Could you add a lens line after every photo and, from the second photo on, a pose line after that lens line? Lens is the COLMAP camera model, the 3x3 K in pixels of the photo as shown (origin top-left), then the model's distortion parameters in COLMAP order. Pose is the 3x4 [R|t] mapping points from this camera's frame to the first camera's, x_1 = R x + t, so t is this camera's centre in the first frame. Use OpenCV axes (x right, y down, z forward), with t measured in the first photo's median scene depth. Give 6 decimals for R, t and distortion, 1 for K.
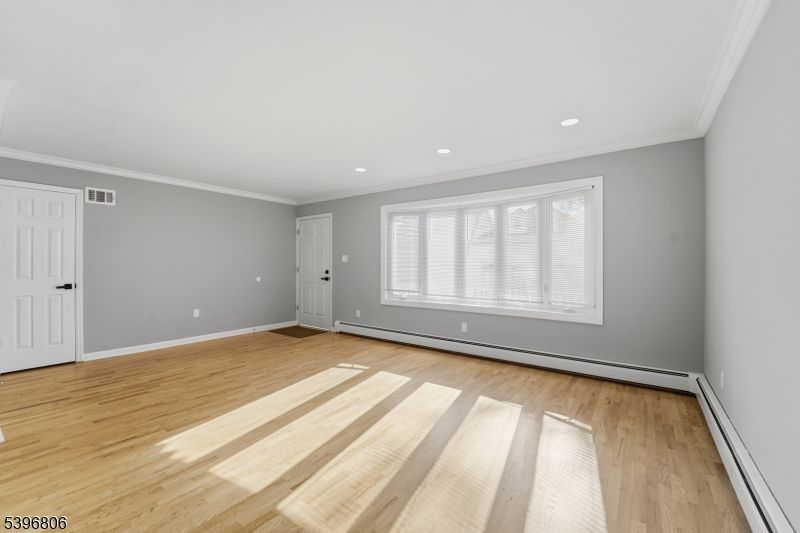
lens RADIAL K [[330.0, 0, 400.0], [0, 330.0, 266.5], [0, 0, 1]] dist [-0.001739, -0.000026]
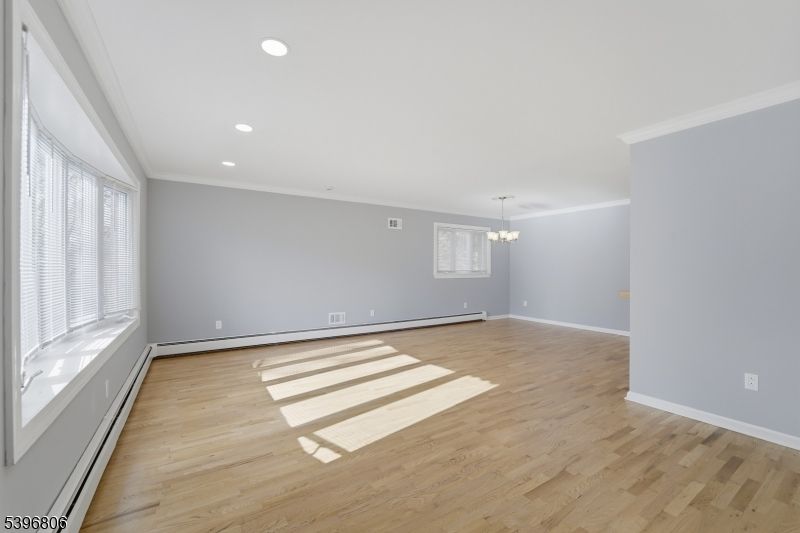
lens RADIAL K [[330.0, 0, 400.0], [0, 330.0, 266.5], [0, 0, 1]] dist [-0.001739, -0.000026]
pose [[-0.934351, 0.003107, 0.356340, -0.470426], [0.004038, 0.999990, 0.001868, -0.008490], [-0.356331, 0.003184, -0.934354, 1.474182]]
